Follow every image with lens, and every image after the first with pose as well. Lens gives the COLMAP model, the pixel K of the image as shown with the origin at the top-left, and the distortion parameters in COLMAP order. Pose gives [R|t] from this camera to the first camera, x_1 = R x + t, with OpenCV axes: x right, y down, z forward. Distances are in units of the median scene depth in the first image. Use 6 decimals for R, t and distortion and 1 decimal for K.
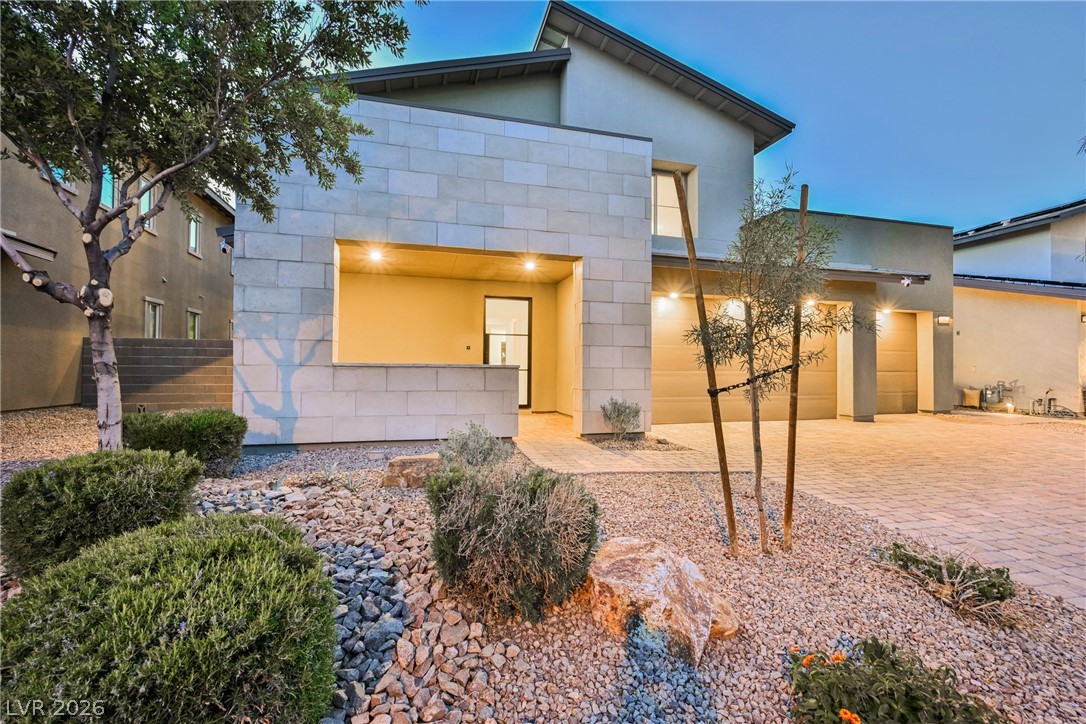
lens RADIAL K [[465.6, 0, 543.0], [0, 465.6, 362.0], [0, 0, 1]] dist [-0.000815, -0.000077]
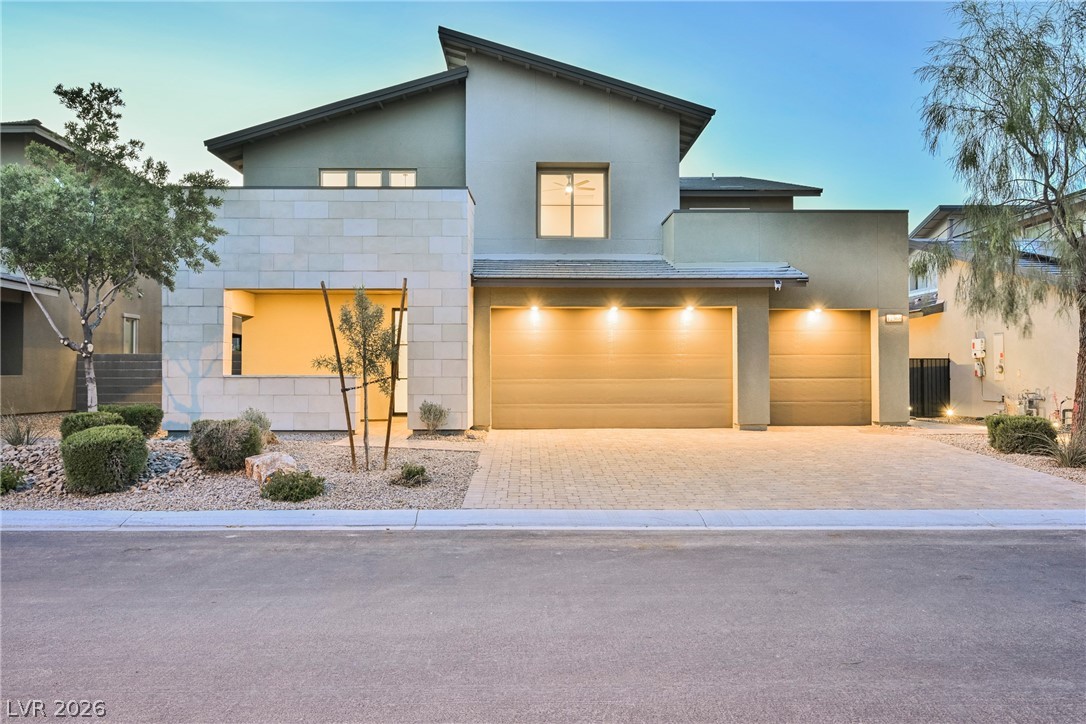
lens RADIAL K [[789.5, 0, 543.0], [0, 789.5, 362.0], [0, 0, 1]] dist [-0.008105, -0.003347]
pose [[0.971492, -0.012511, -0.236744, 1.085032], [0.011554, 0.999919, -0.005429, -0.014615], [0.236792, 0.002538, 0.971557, -1.133173]]
